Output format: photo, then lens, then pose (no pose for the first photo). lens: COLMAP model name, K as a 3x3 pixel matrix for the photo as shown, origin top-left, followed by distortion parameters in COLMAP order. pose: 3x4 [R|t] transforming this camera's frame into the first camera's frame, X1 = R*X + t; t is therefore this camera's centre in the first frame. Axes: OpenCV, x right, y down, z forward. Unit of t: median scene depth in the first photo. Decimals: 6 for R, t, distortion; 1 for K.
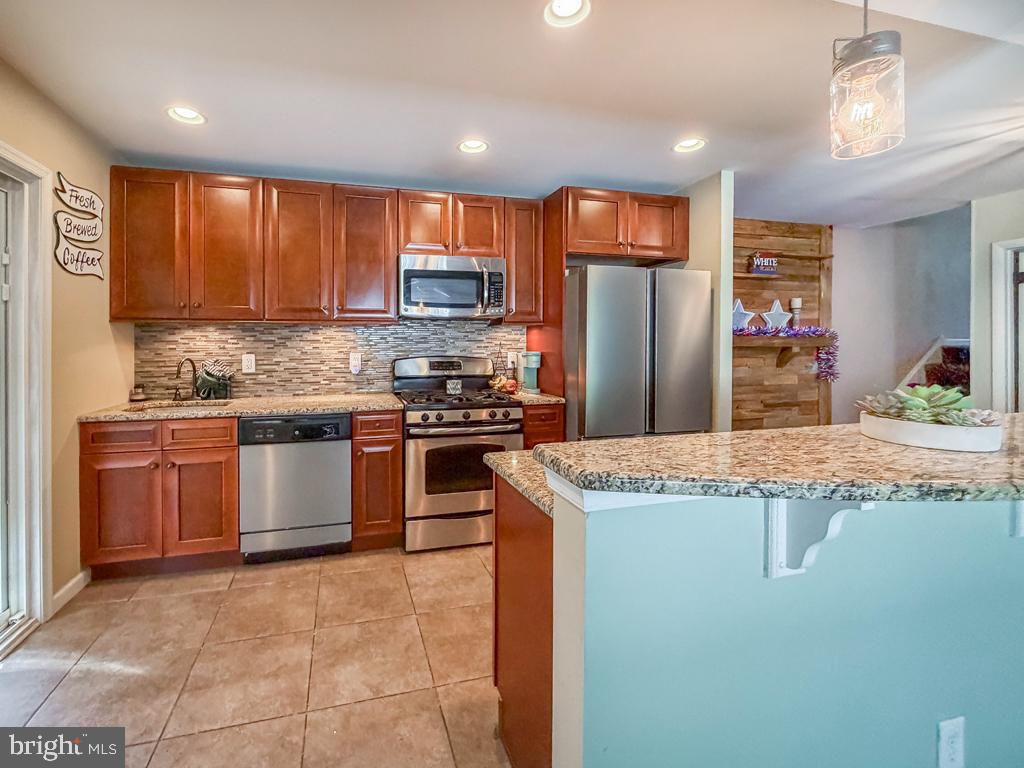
lens RADIAL K [[419.2, 0, 439.4], [0, 419.2, 345.8], [0, 0, 1]] dist [-0.014942, -0.000388]
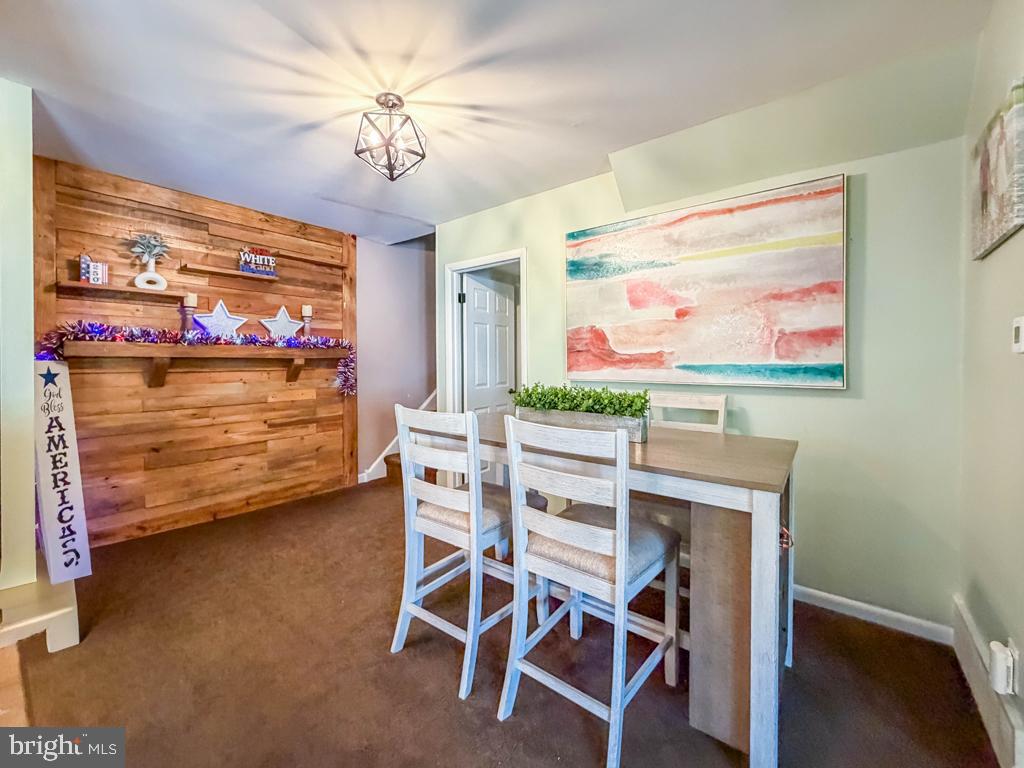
lens RADIAL K [[419.2, 0, 506.4], [0, 419.2, 367.4], [0, 0, 1]] dist [-0.014942, -0.000388]
pose [[0.775258, -0.004775, 0.631627, 0.613688], [0.002437, 0.999987, 0.004569, 0.018151], [-0.631640, -0.002003, 0.775259, 0.005900]]
